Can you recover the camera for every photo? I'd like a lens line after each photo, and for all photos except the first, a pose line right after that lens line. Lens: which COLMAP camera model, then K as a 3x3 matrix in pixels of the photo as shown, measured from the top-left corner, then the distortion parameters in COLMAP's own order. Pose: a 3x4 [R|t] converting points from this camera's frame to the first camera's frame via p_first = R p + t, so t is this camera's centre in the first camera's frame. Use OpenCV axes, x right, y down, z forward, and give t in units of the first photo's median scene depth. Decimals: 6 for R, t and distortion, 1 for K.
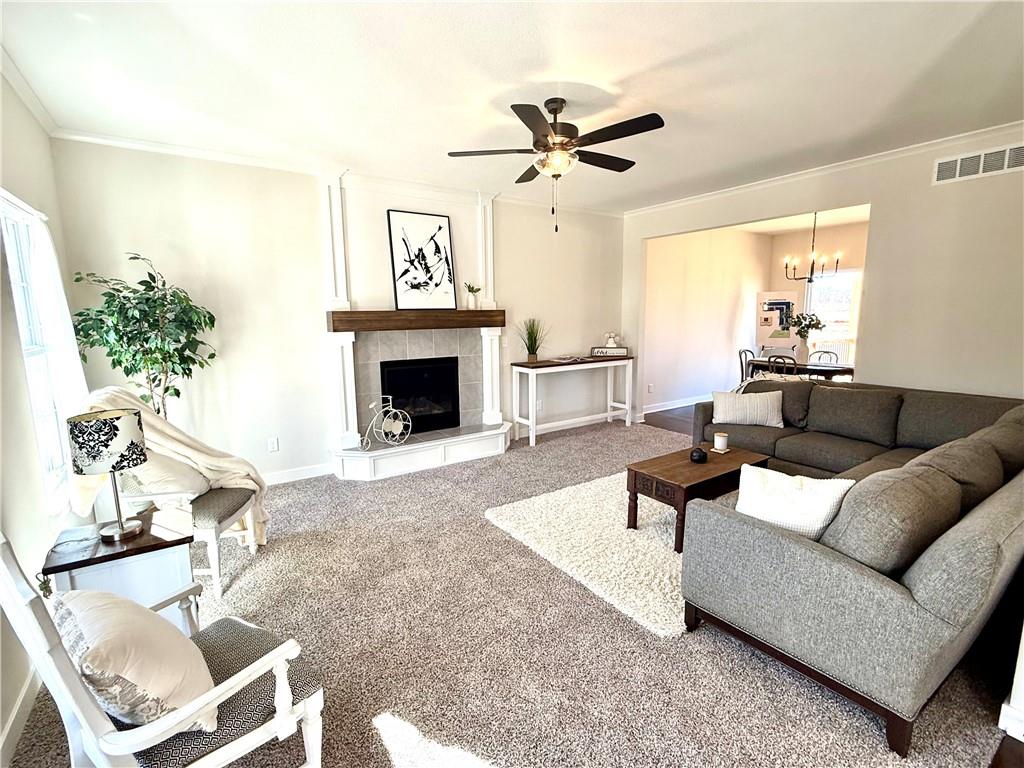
lens RADIAL K [[473.8, 0, 512.9], [0, 473.8, 381.8], [0, 0, 1]] dist [0.000360, -0.000018]
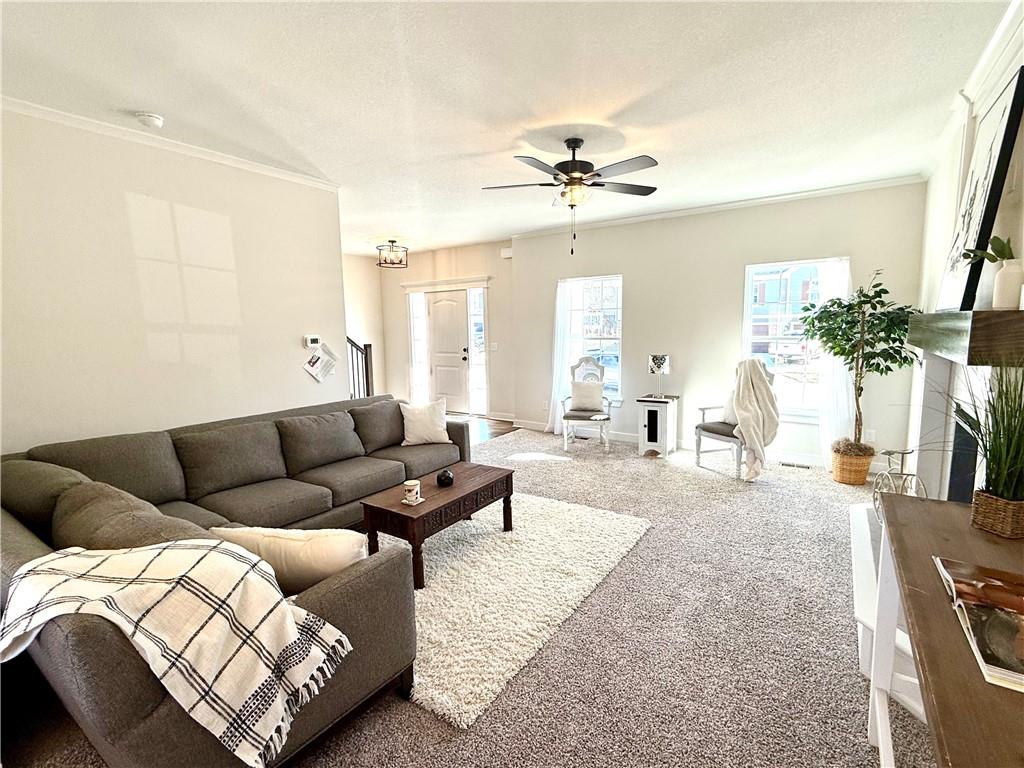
lens RADIAL K [[473.8, 0, 514.9], [0, 473.8, 380.8], [0, 0, 1]] dist [0.000360, -0.000018]
pose [[-0.929525, 0.072264, -0.361610, 0.415014], [-0.025384, 0.965746, 0.258245, -0.199633], [0.367886, 0.249224, -0.895850, 1.296303]]
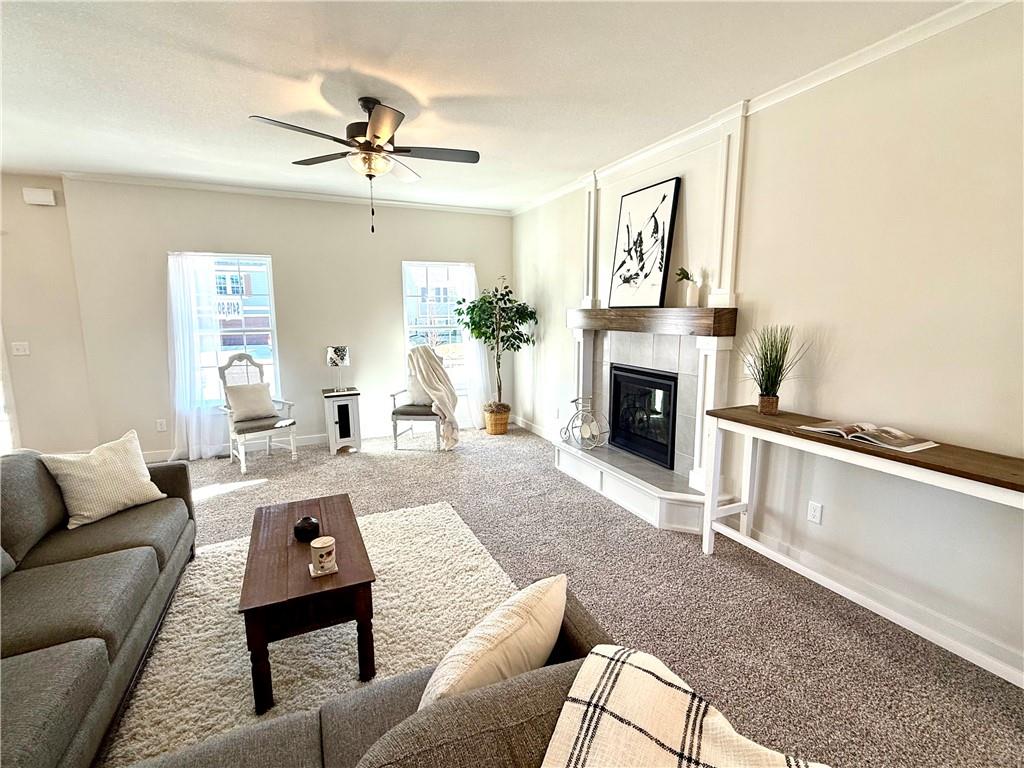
lens RADIAL K [[473.8, 0, 505.7], [0, 473.8, 380.5], [0, 0, 1]] dist [0.000360, -0.000018]
pose [[-0.172394, 0.155237, -0.972719, 0.674138], [-0.140738, 0.973491, 0.180303, -0.147617], [0.974922, 0.167981, -0.145976, 0.934632]]
